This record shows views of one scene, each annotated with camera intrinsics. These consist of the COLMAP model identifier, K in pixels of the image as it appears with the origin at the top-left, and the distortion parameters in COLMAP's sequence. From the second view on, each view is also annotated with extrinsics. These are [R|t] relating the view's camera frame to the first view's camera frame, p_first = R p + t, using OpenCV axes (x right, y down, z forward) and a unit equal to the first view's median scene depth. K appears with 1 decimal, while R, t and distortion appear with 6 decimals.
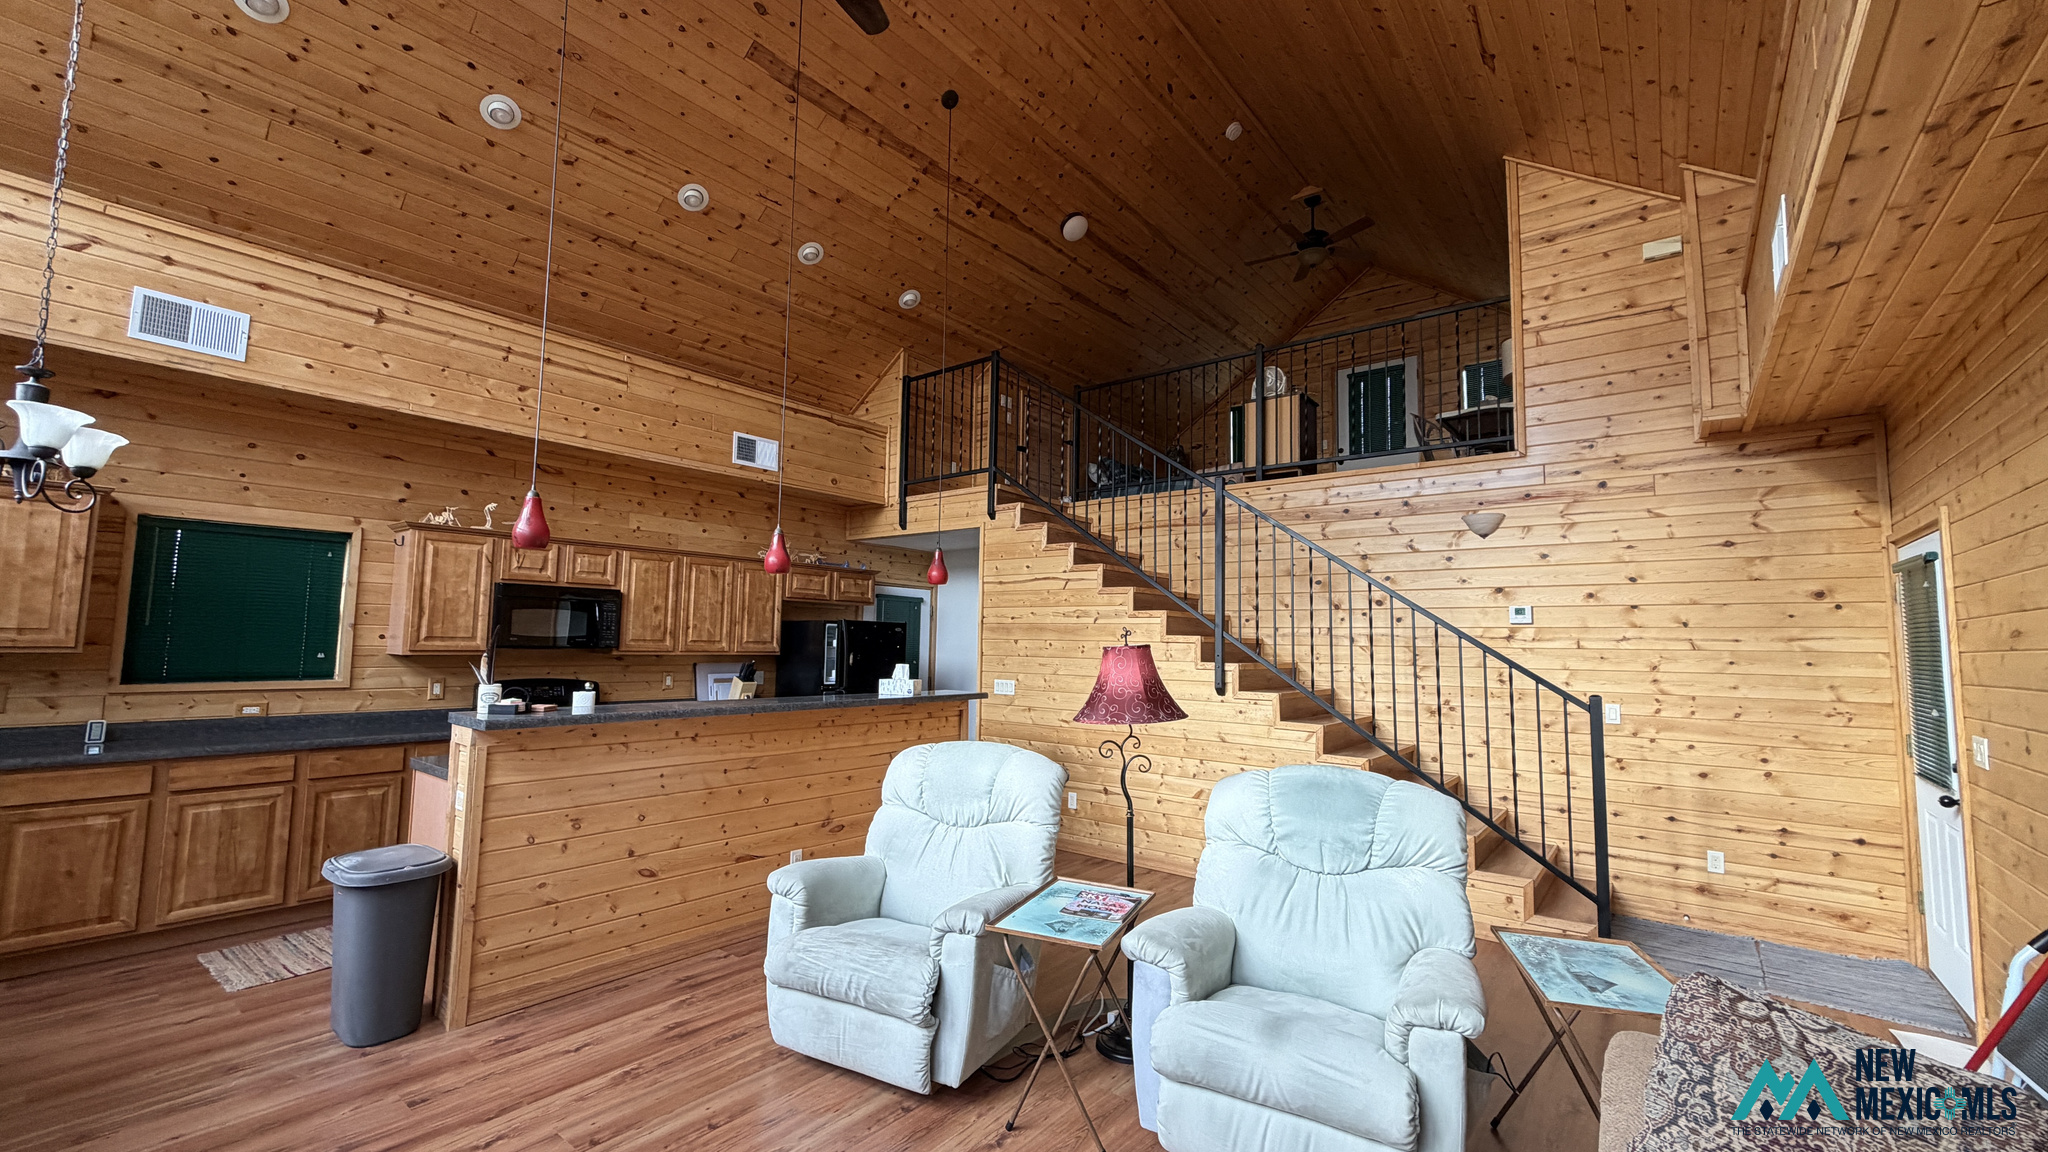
lens RADIAL K [[812.3, 0, 1021.4], [0, 812.3, 579.1], [0, 0, 1]] dist [-0.000767, 0.000403]
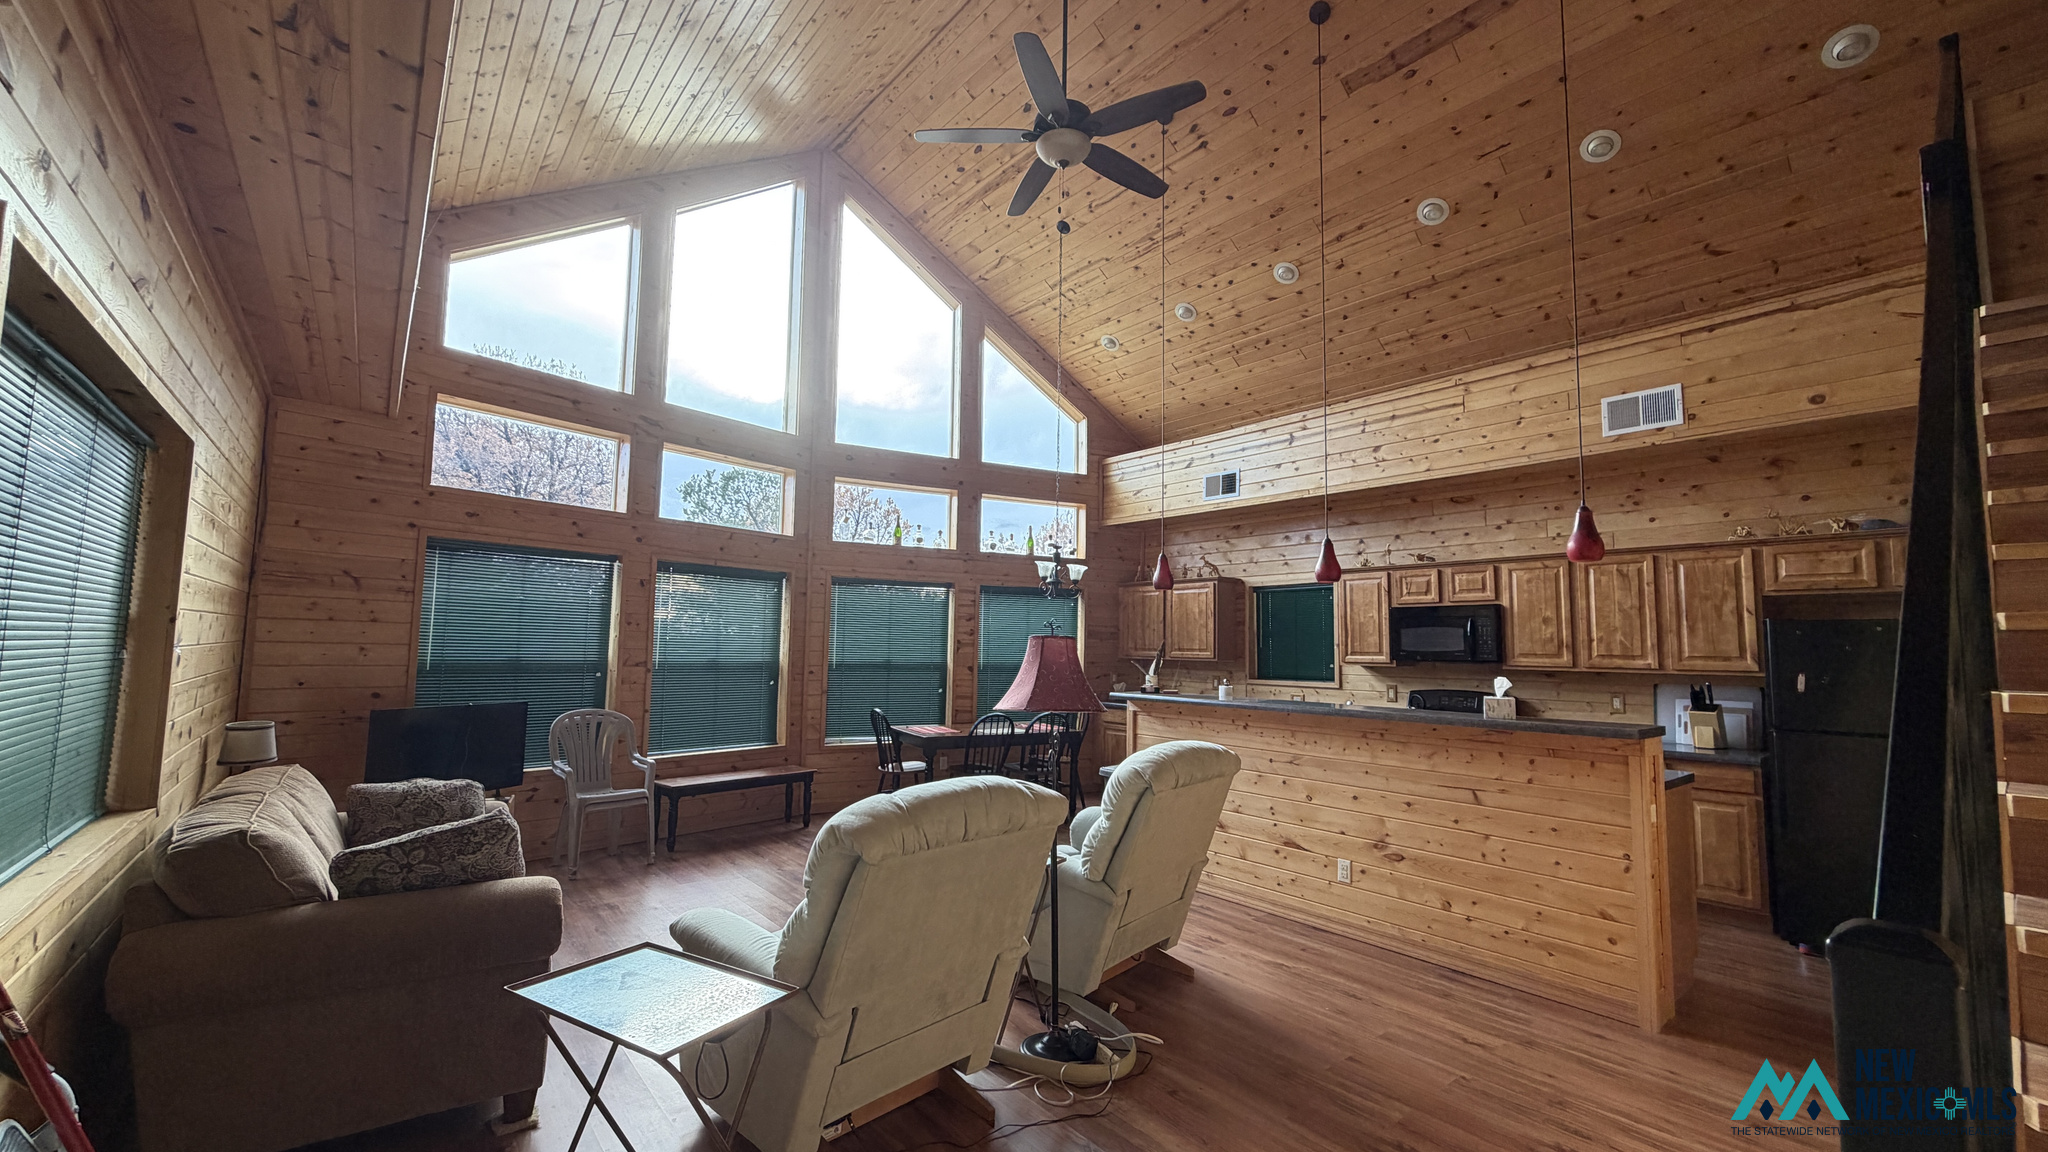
lens RADIAL K [[812.3, 0, 1021.4], [0, 812.3, 579.1], [0, 0, 1]] dist [-0.000767, 0.000403]
pose [[-0.218570, -0.105260, -0.970128, 0.758896], [0.056606, 0.991123, -0.120292, 0.087989], [0.974178, -0.081207, -0.210672, 0.809720]]
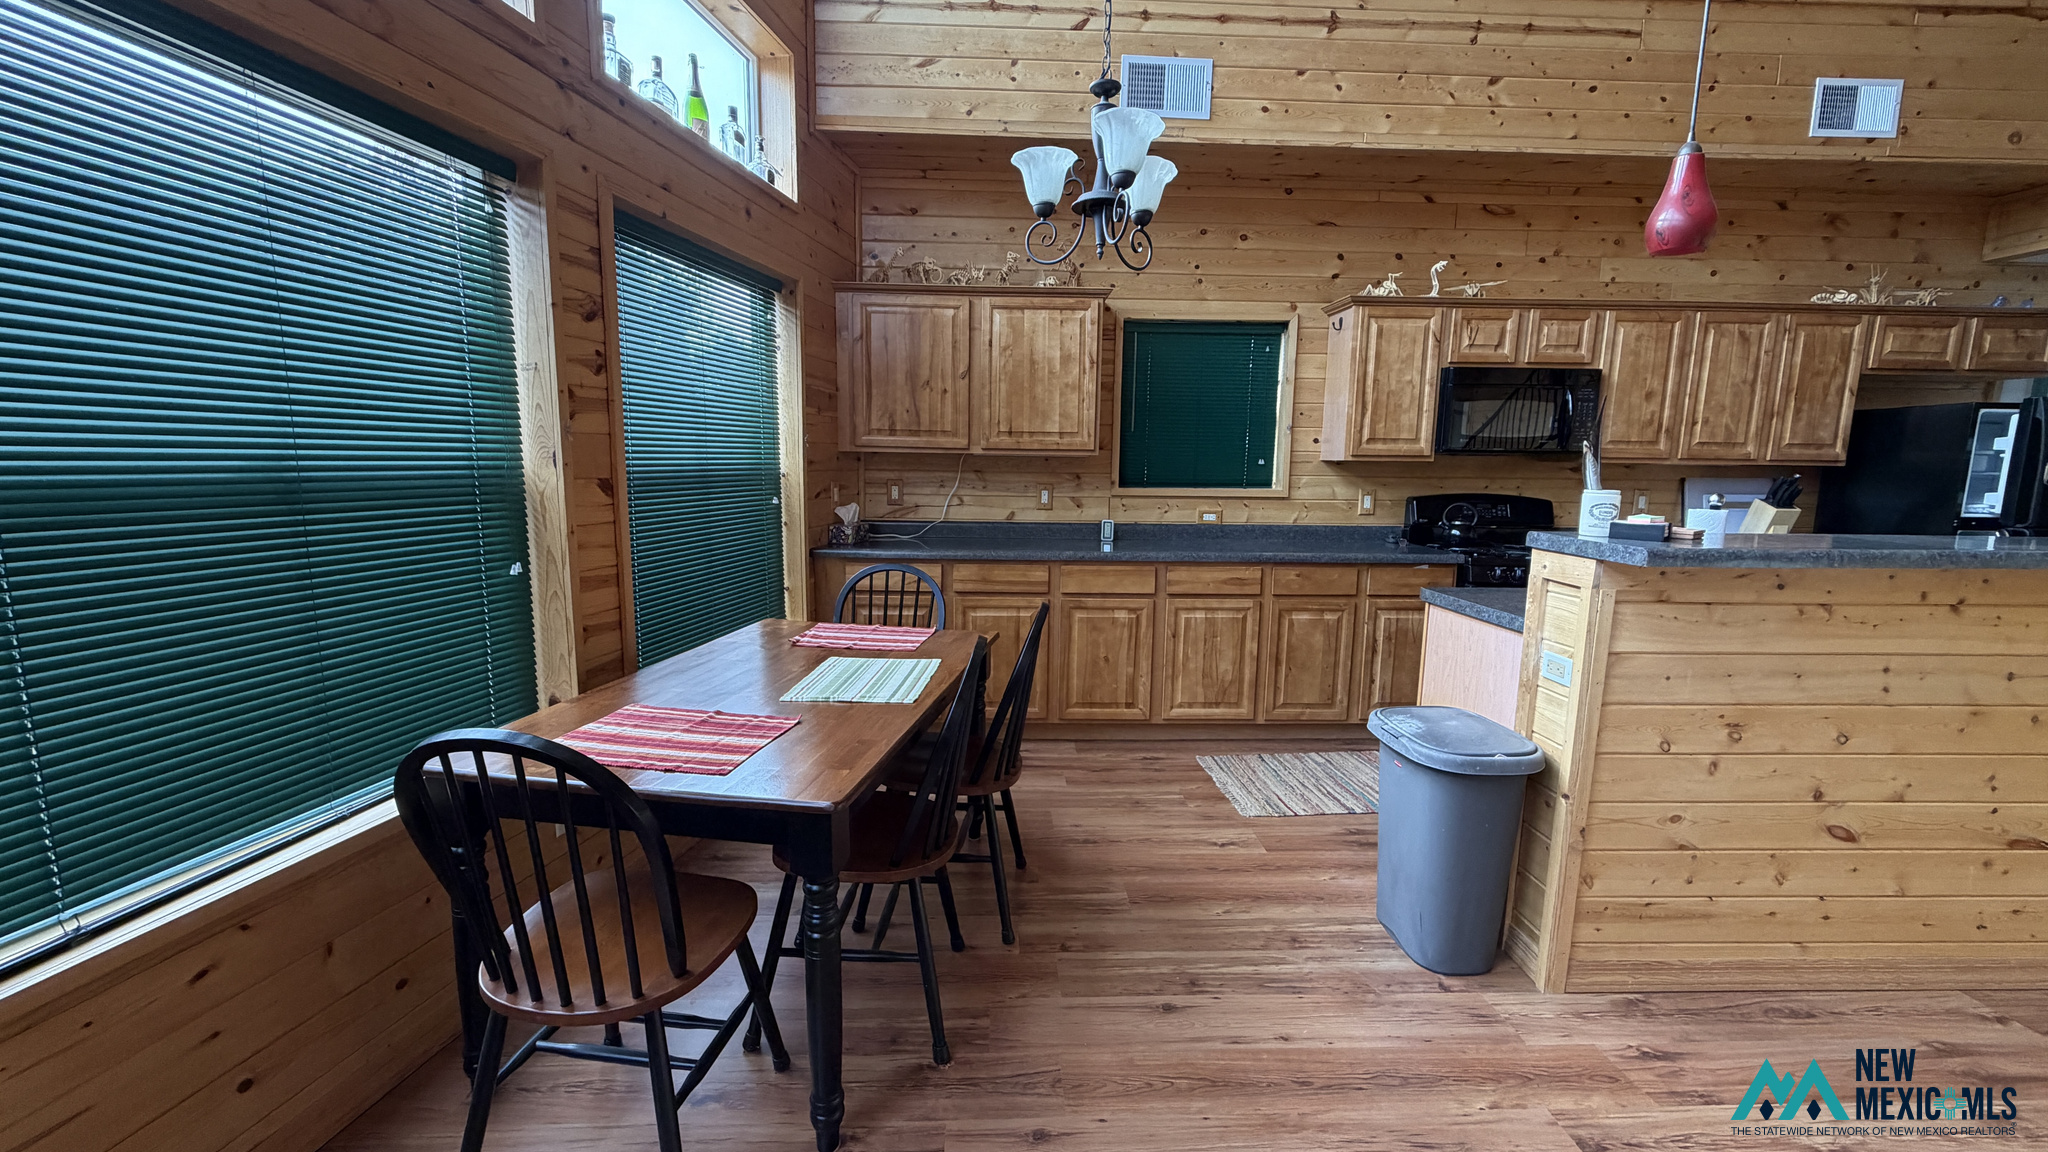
lens RADIAL K [[812.3, 0, 1021.4], [0, 812.3, 579.1], [0, 0, 1]] dist [-0.000767, 0.000403]
pose [[0.648391, 0.100860, -0.754597, -0.342557], [0.060076, 0.981316, 0.182784, 0.041347], [0.758934, -0.163849, 0.630217, 0.194753]]
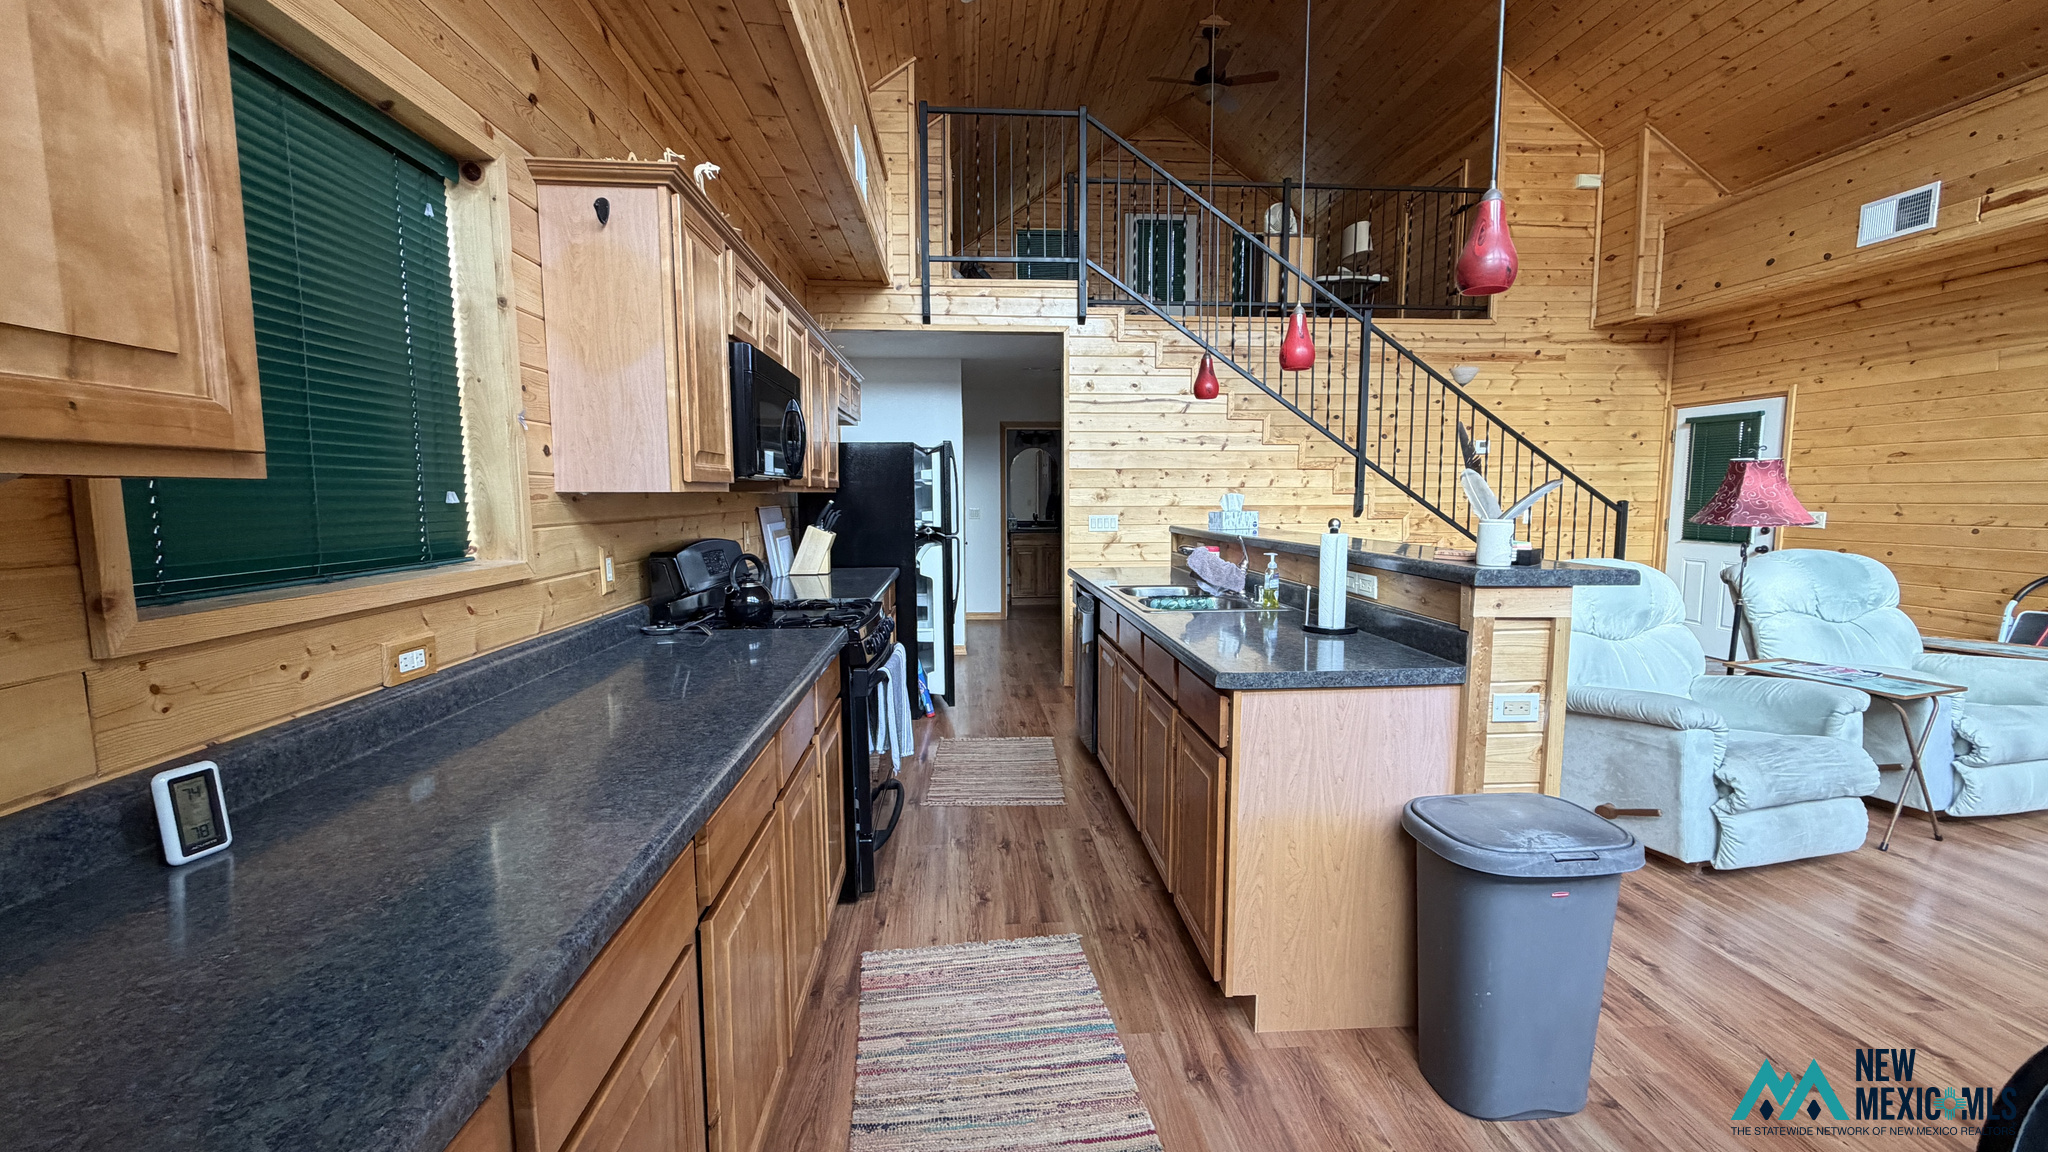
lens RADIAL K [[812.3, 0, 1021.4], [0, 812.3, 579.1], [0, 0, 1]] dist [-0.000767, 0.000403]
pose [[0.733986, -0.091422, 0.672984, -0.967679], [-0.036648, 0.984124, 0.173660, 0.059797], [-0.678175, -0.152128, 0.718982, 0.583269]]
